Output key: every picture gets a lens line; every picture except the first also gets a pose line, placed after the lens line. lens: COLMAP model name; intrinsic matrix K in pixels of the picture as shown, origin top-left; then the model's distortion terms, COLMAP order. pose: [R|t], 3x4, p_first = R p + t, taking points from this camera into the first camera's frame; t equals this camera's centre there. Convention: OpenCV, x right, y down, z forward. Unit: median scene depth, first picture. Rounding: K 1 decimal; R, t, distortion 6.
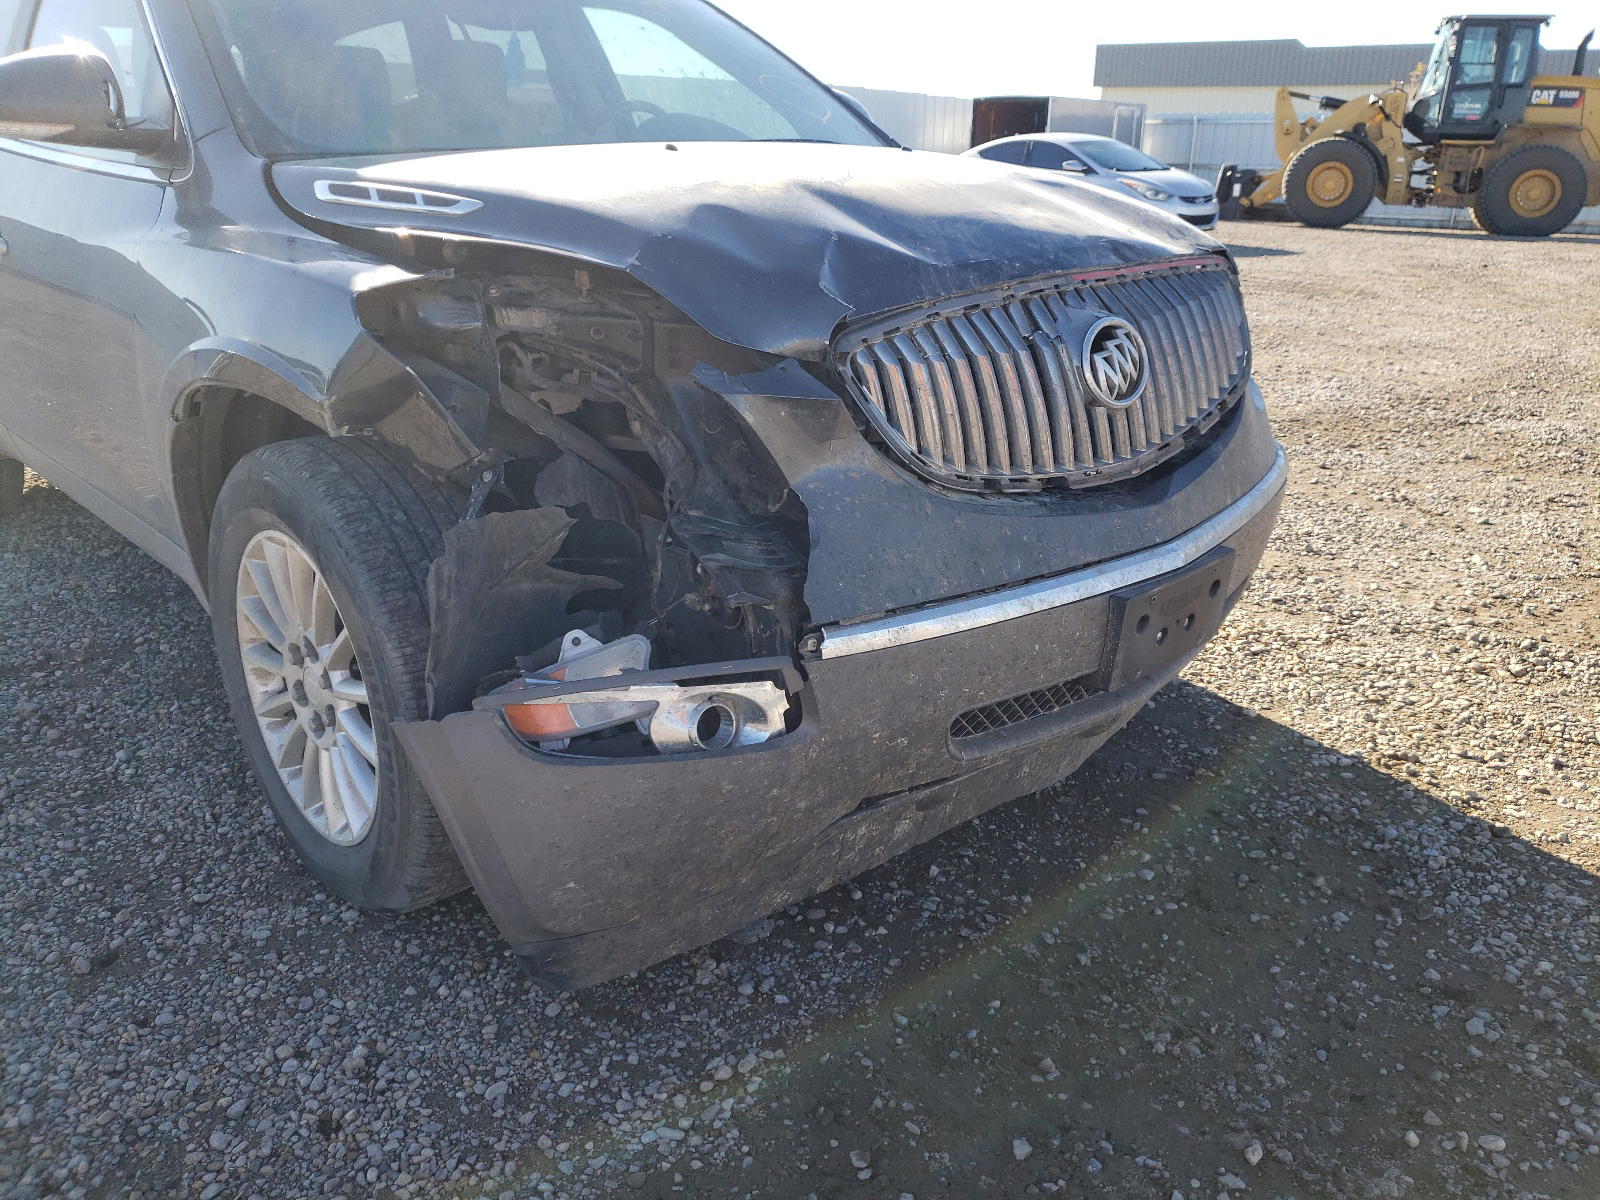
lens RADIAL K [[1286.2, 0, 799.3], [0, 1286.2, 583.2], [0, 0, 1]] dist [0.014211, 0.011430]
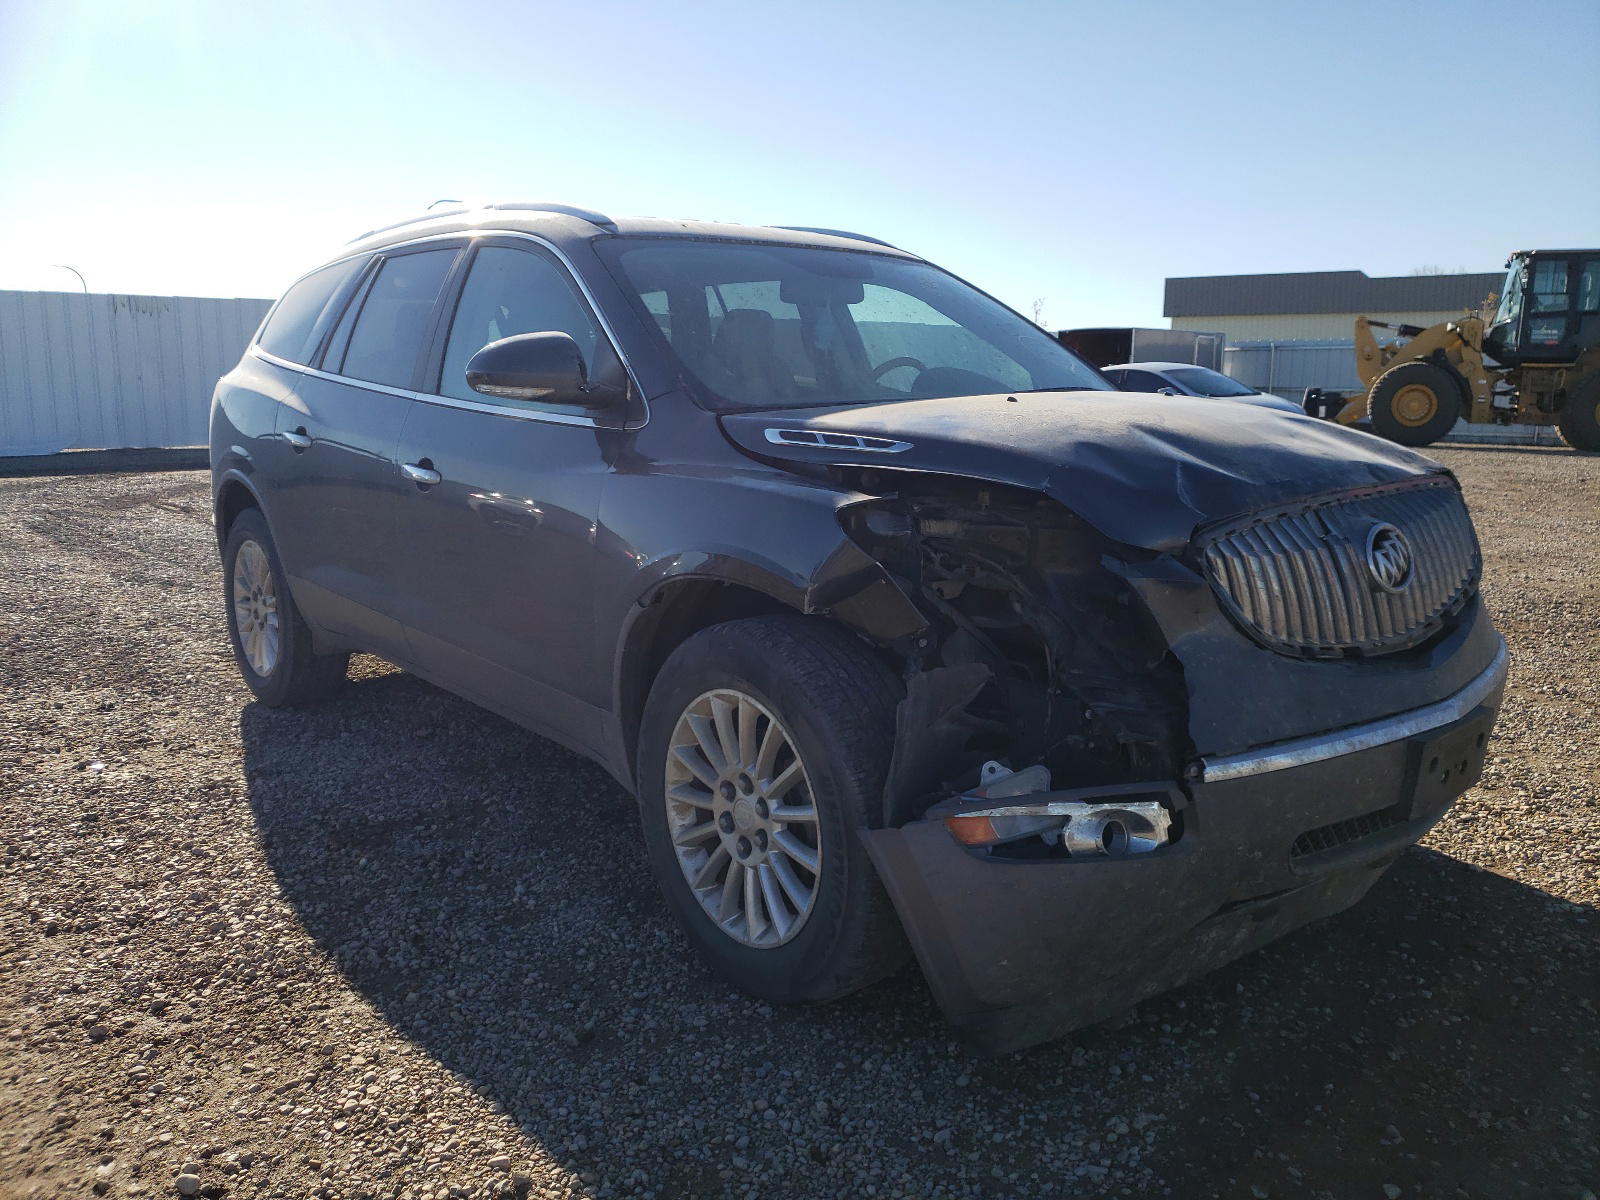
lens RADIAL K [[1286.2, 0, 799.3], [0, 1286.2, 583.2], [0, 0, 1]] dist [0.014211, 0.011430]
pose [[0.998421, -0.004439, -0.055993, -0.260569], [-0.004864, 0.986294, -0.164924, 0.064434], [0.055957, 0.164936, 0.984716, -0.274388]]
